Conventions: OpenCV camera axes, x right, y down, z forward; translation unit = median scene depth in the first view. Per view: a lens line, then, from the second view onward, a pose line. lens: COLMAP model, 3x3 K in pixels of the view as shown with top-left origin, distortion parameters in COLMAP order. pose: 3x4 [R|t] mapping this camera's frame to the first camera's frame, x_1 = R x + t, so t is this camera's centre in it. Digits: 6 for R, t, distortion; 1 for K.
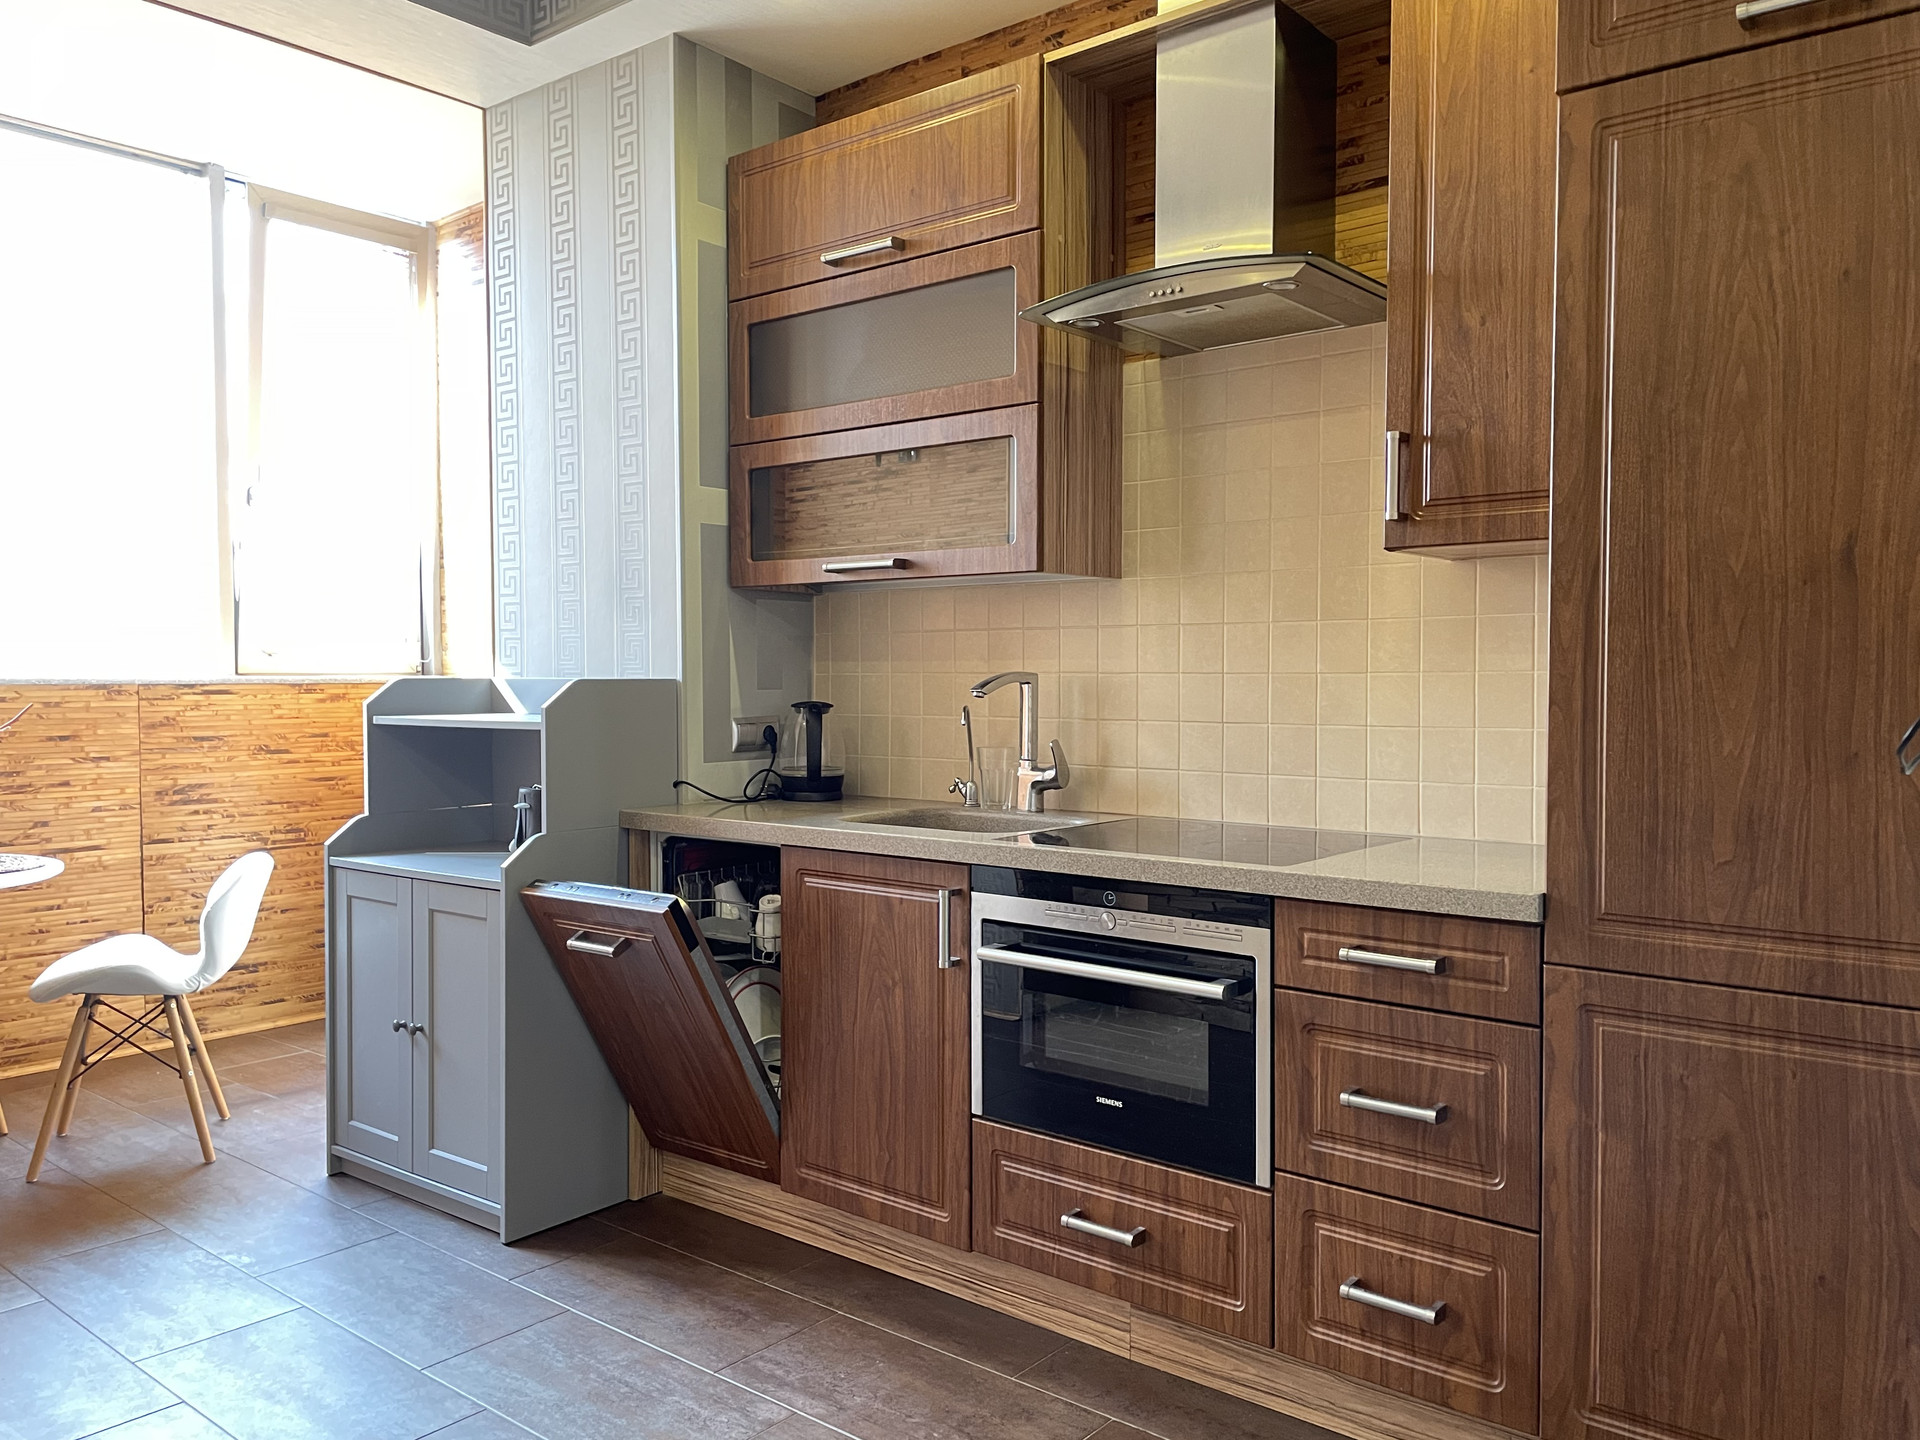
lens RADIAL K [[1461.2, 0, 955.6], [0, 1461.2, 726.2], [0, 0, 1]] dist [0.051946, -0.019076]
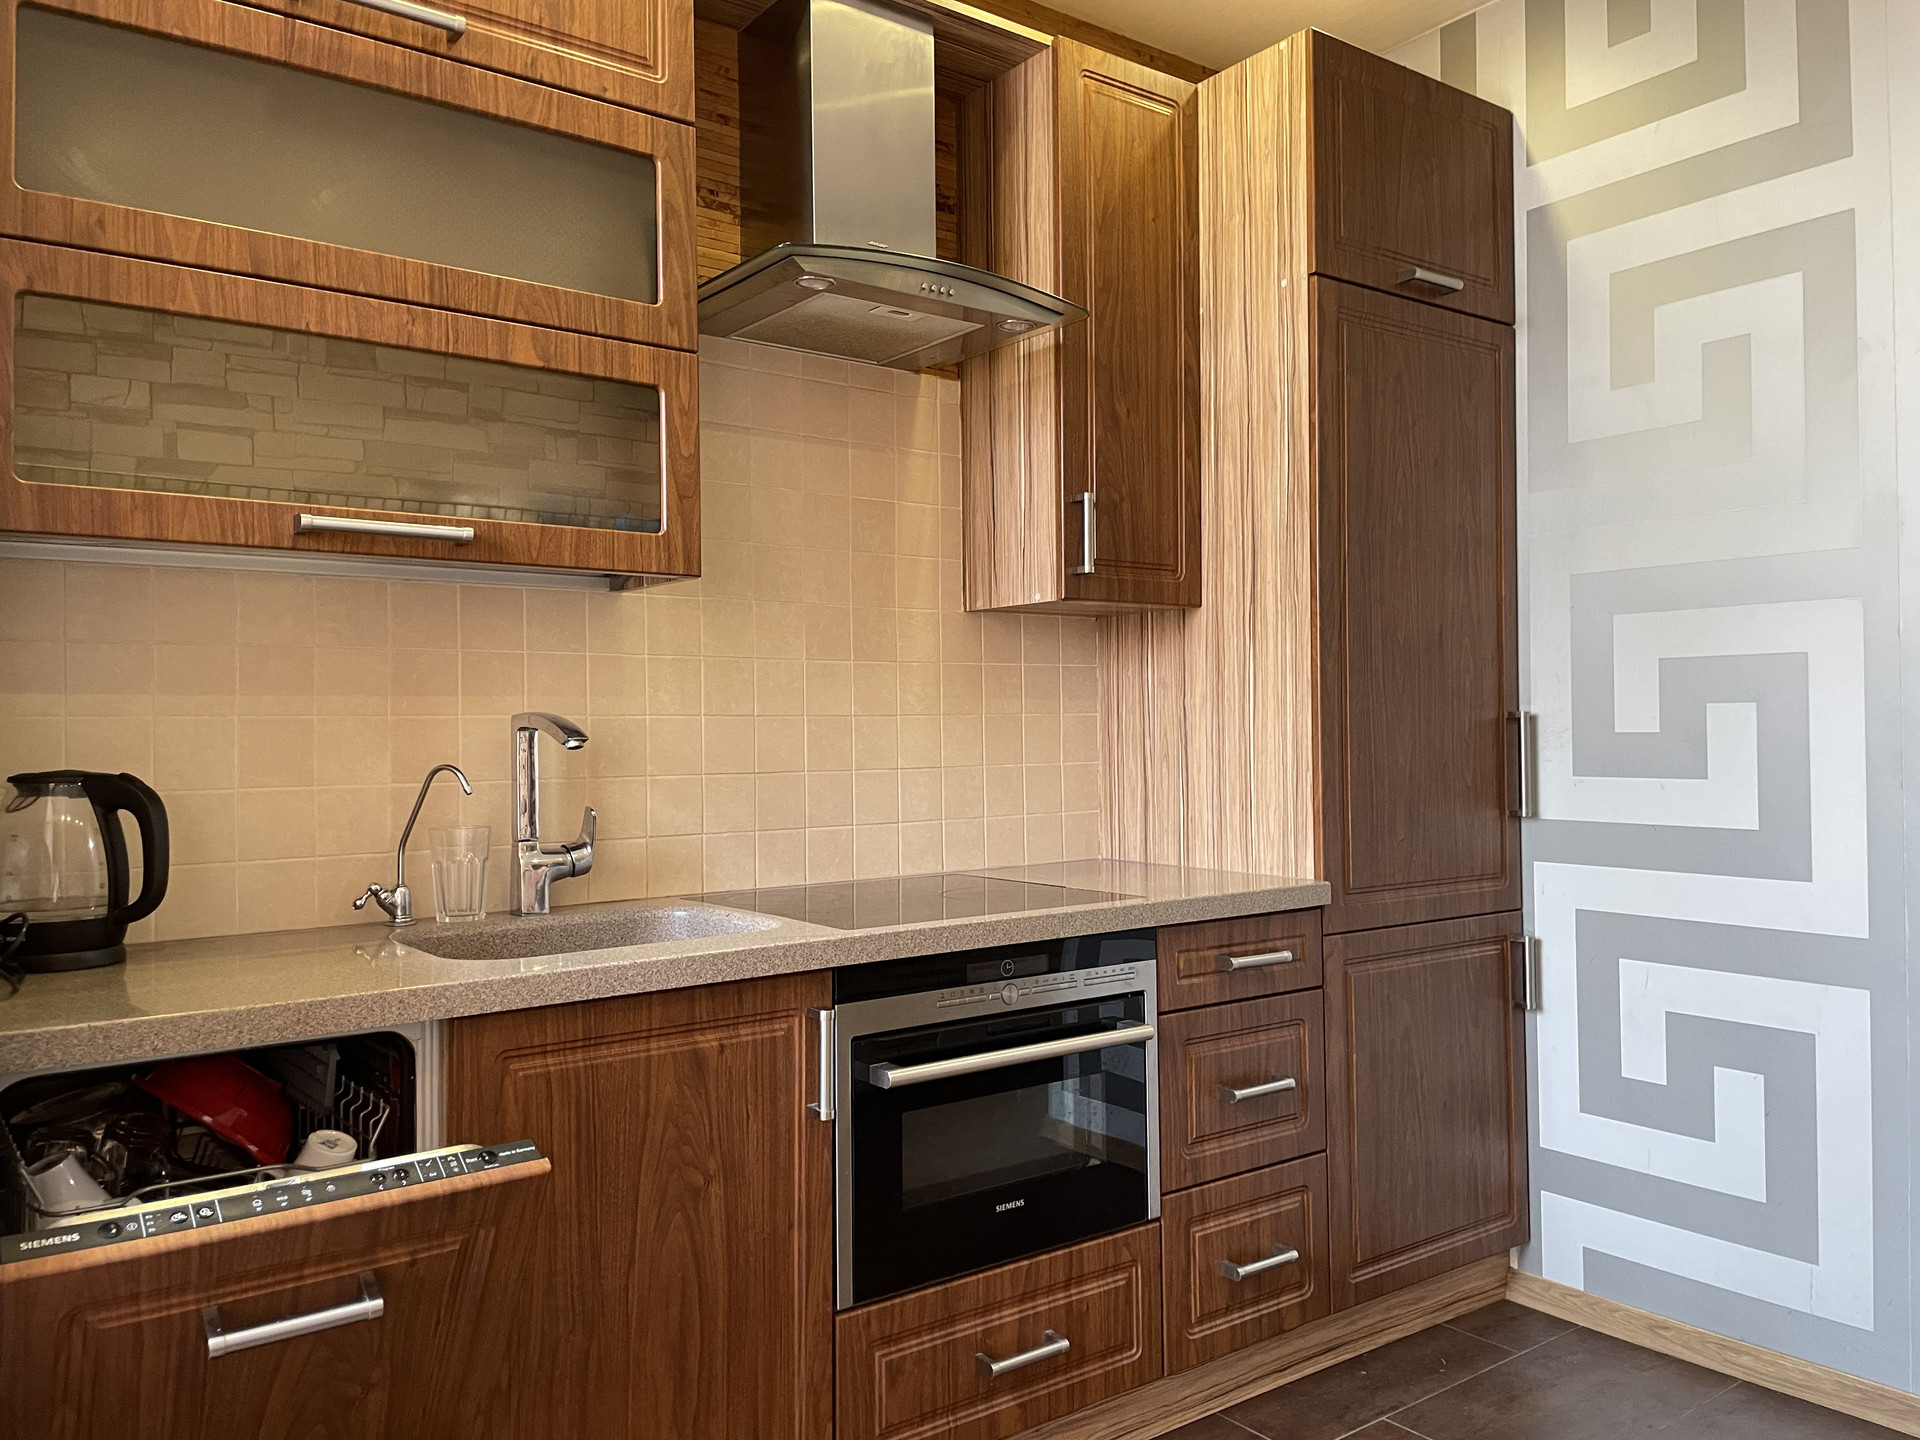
lens RADIAL K [[1461.2, 0, 959.4], [0, 1461.2, 710.3], [0, 0, 1]] dist [0.051946, -0.019076]
pose [[0.227431, 0.010417, 0.973739, -0.795953], [0.044621, 0.998781, -0.021106, -0.020165], [-0.972771, 0.048249, 0.226689, 0.868403]]
